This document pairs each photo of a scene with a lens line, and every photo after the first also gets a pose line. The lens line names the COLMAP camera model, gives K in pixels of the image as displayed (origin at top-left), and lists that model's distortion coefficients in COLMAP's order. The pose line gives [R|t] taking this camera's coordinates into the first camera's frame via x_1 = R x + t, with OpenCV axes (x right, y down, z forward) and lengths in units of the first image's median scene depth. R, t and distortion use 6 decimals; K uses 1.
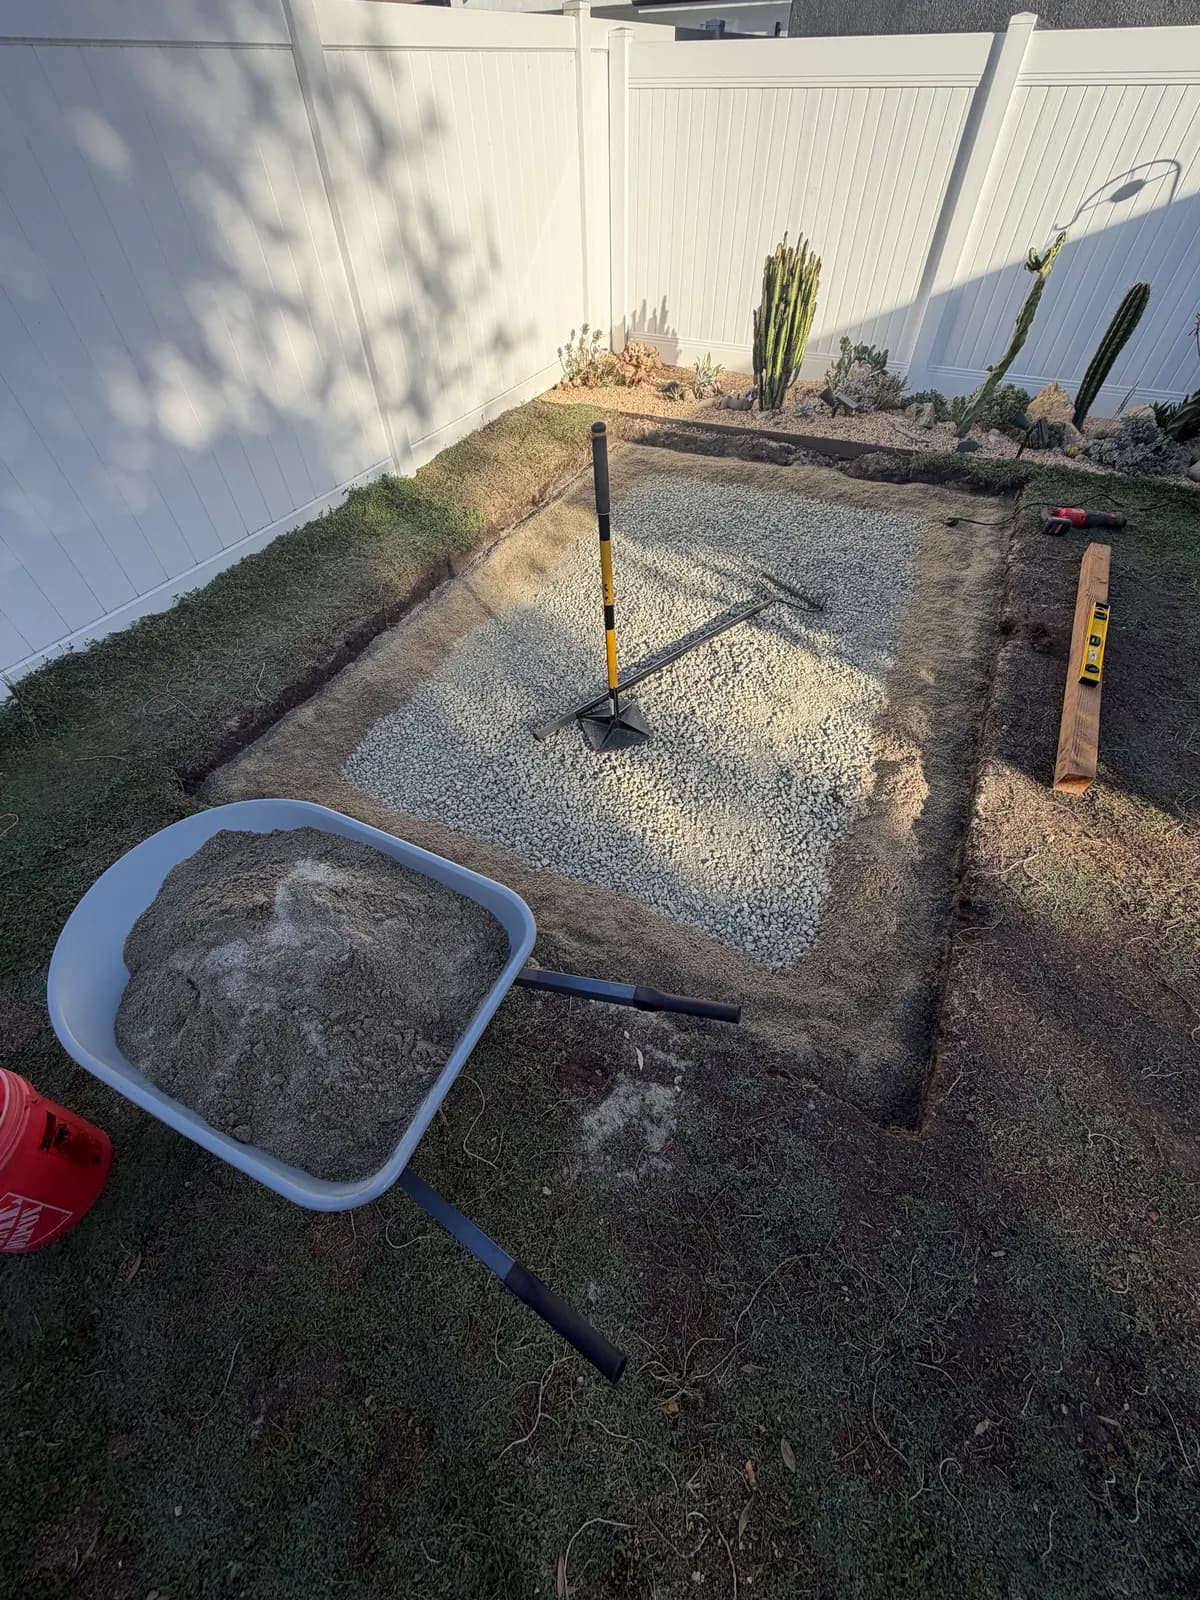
lens RADIAL K [[652.9, 0, 607.6], [0, 652.9, 807.7], [0, 0, 1]] dist [-0.002652, 0.000942]
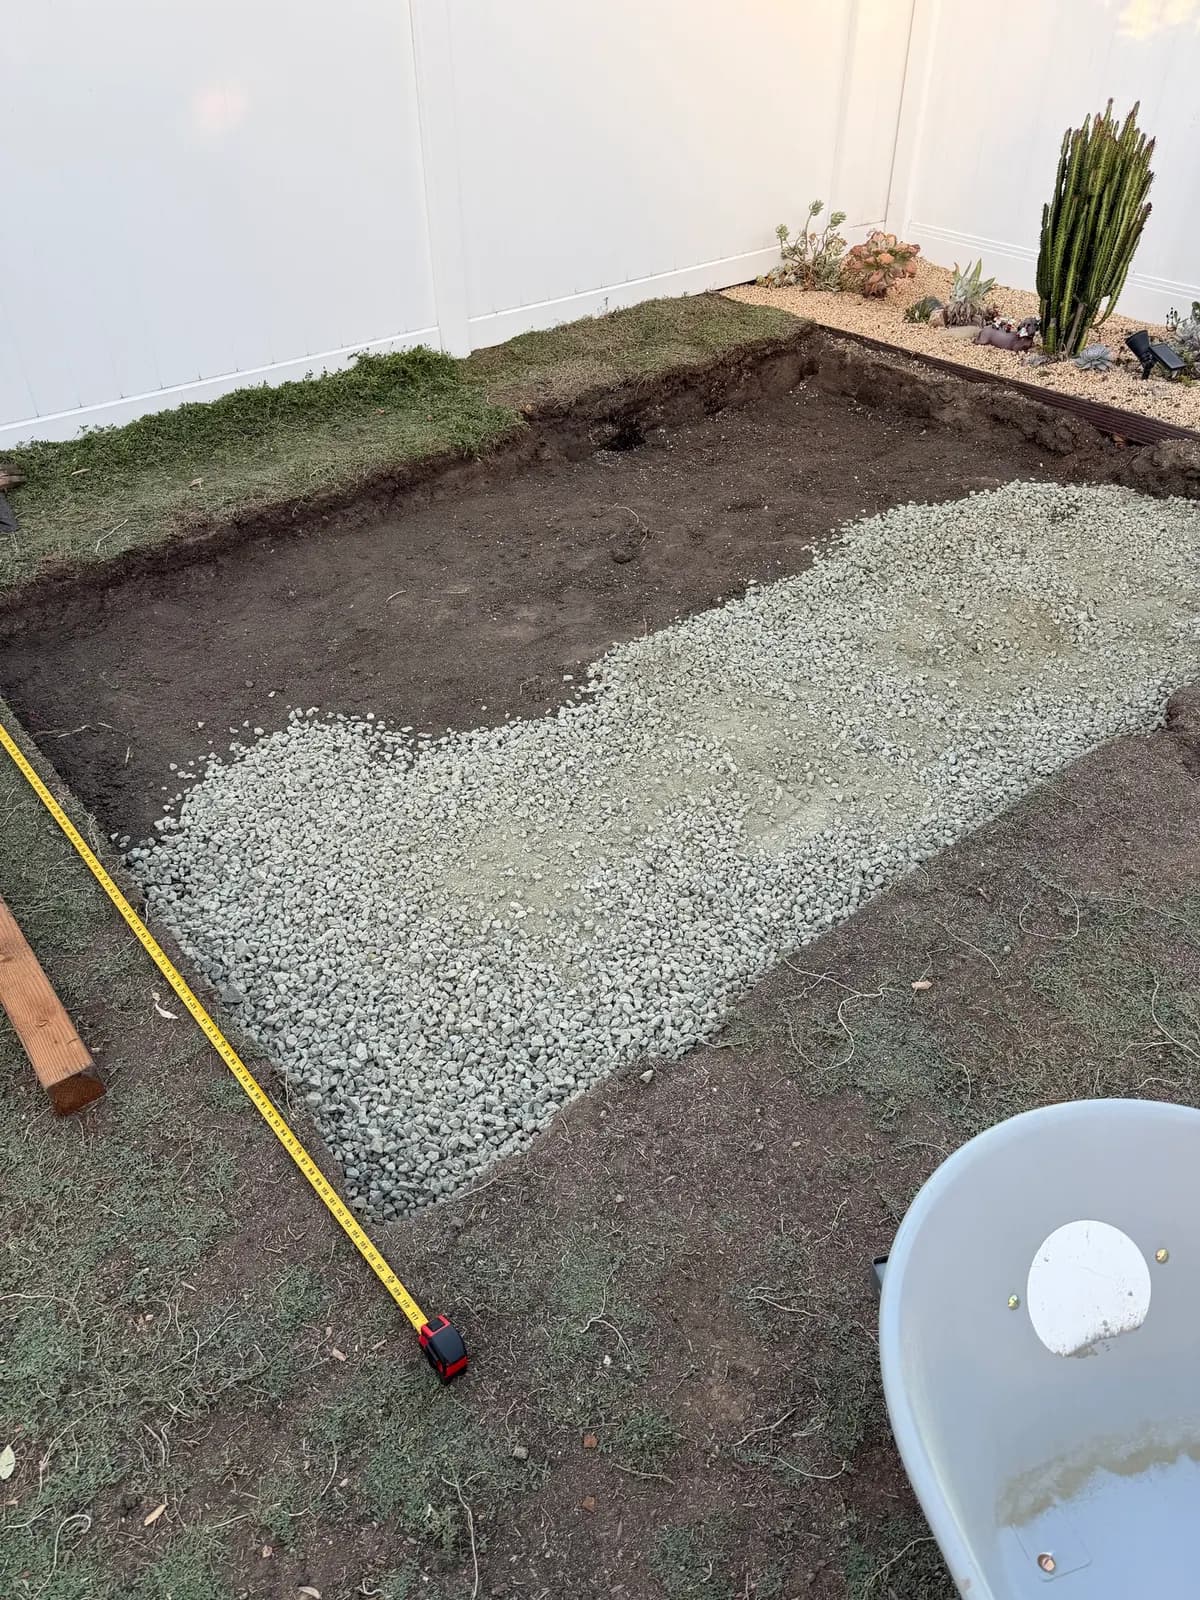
lens RADIAL K [[1149.8, 0, 592.5], [0, 1149.8, 825.8], [0, 0, 1]] dist [0.021806, -0.036251]
pose [[0.908141, 0.274790, -0.315866, 0.346092], [-0.318900, 0.942850, -0.096624, 0.054186], [0.271263, 0.188477, 0.943871, -0.061469]]
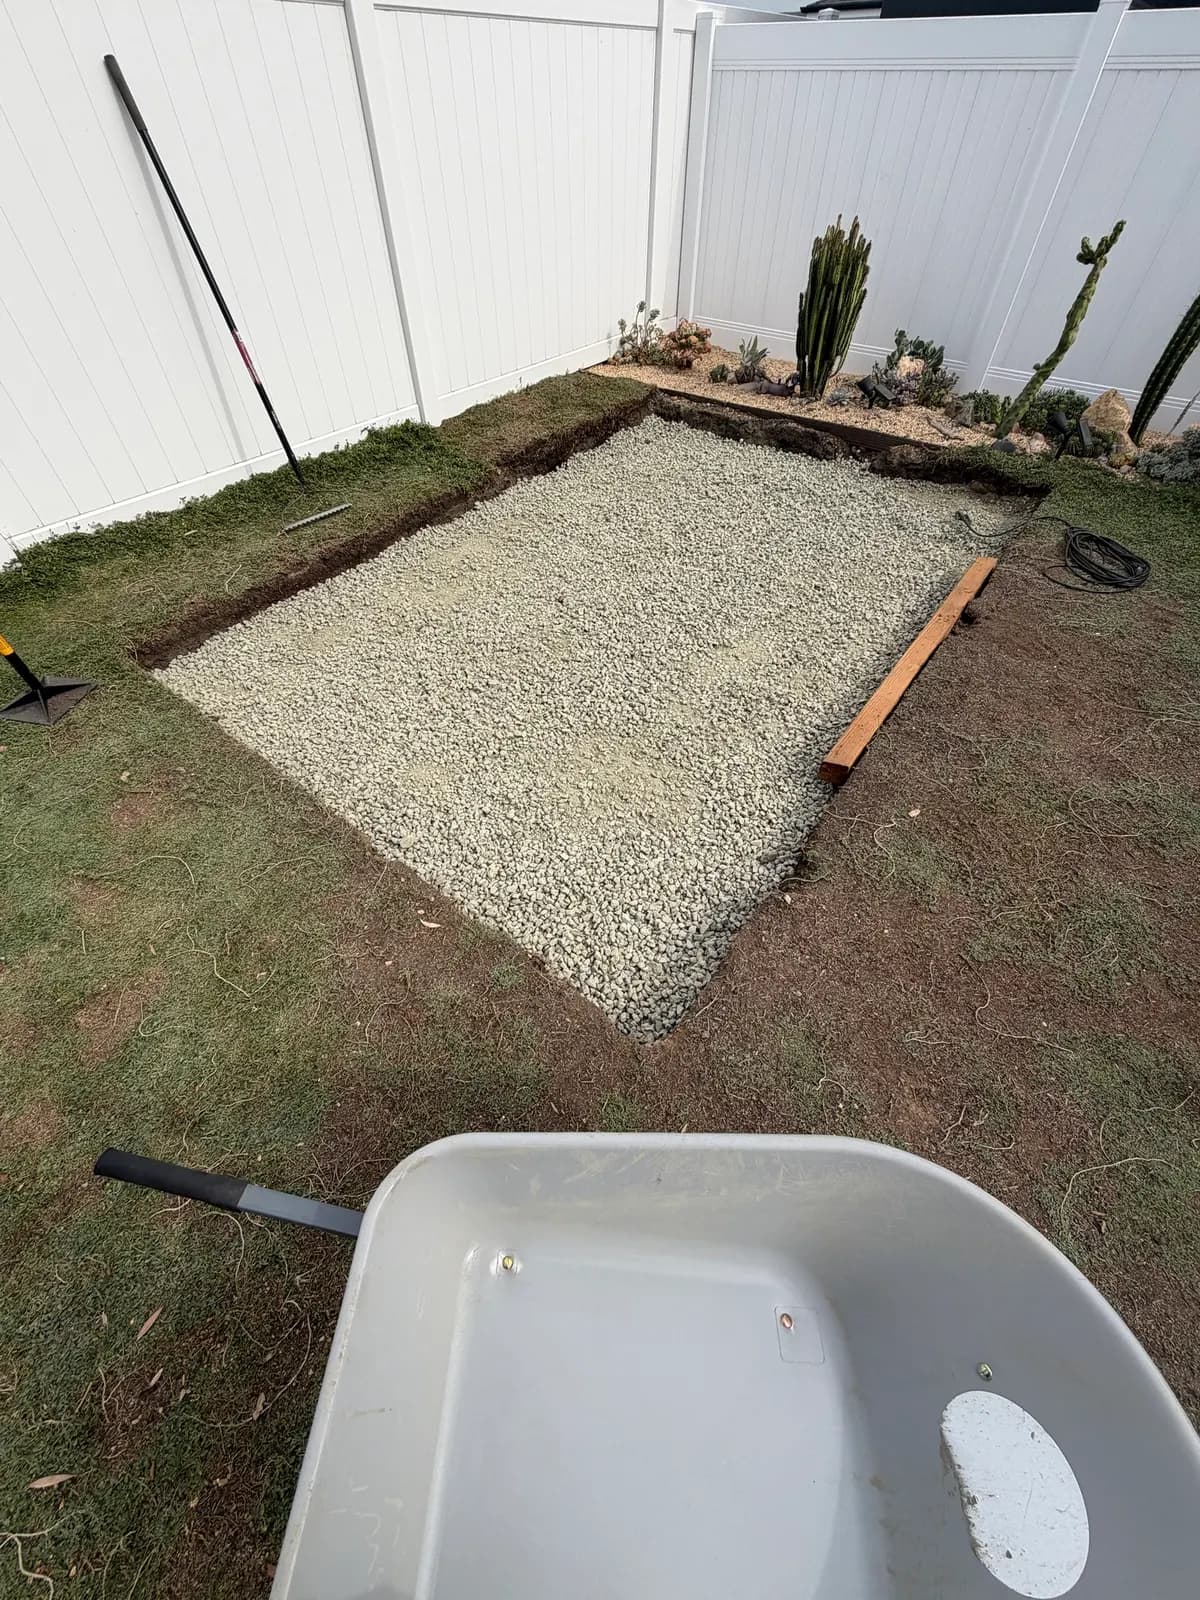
lens RADIAL K [[652.9, 0, 603.0], [0, 652.9, 808.1], [0, 0, 1]] dist [-0.002652, 0.000942]
pose [[0.980561, 0.155714, -0.119385, 0.171016], [-0.156952, 0.987606, -0.000984, 0.056457], [0.117752, 0.019703, 0.992848, -0.002034]]
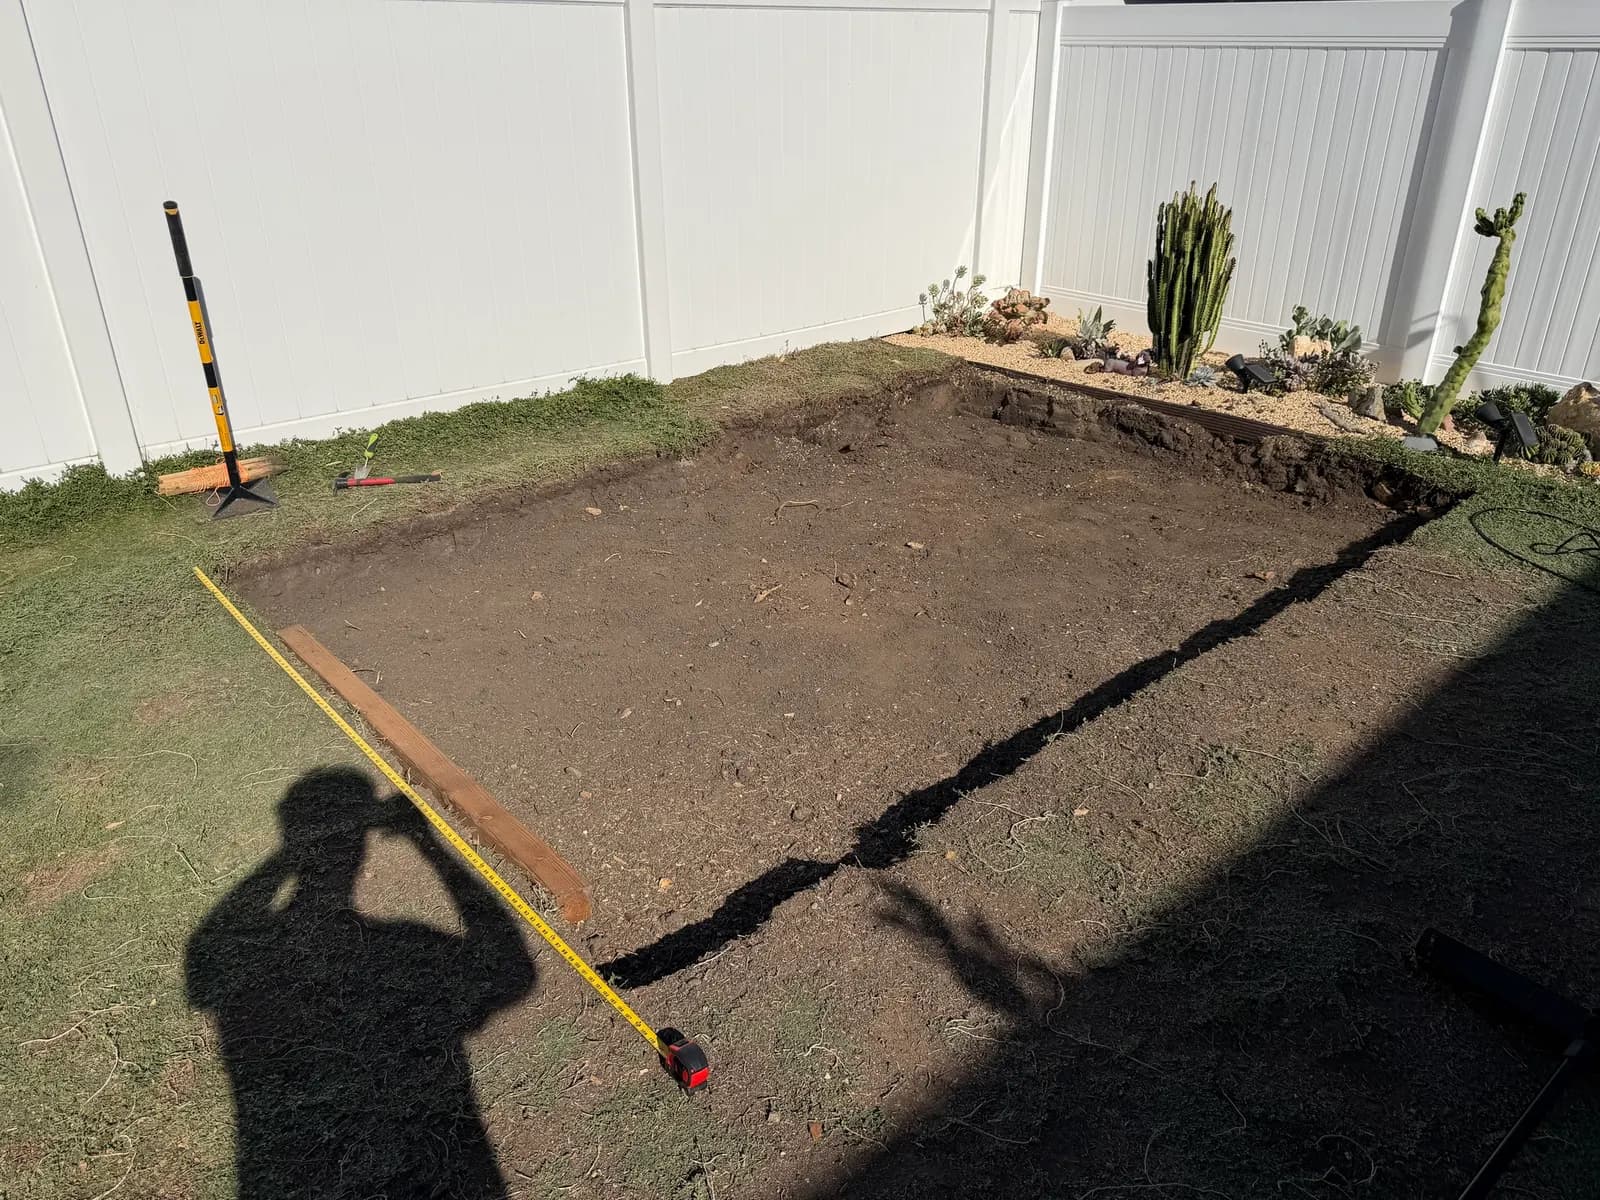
lens RADIAL K [[1149.8, 0, 798.9], [0, 1149.8, 611.7], [0, 0, 1]] dist [0.021806, -0.036251]
pose [[0.921788, 0.181970, -0.342337, 0.386343], [-0.298476, 0.896620, -0.327086, 0.175367], [0.247426, 0.403683, 0.880807, -0.131875]]
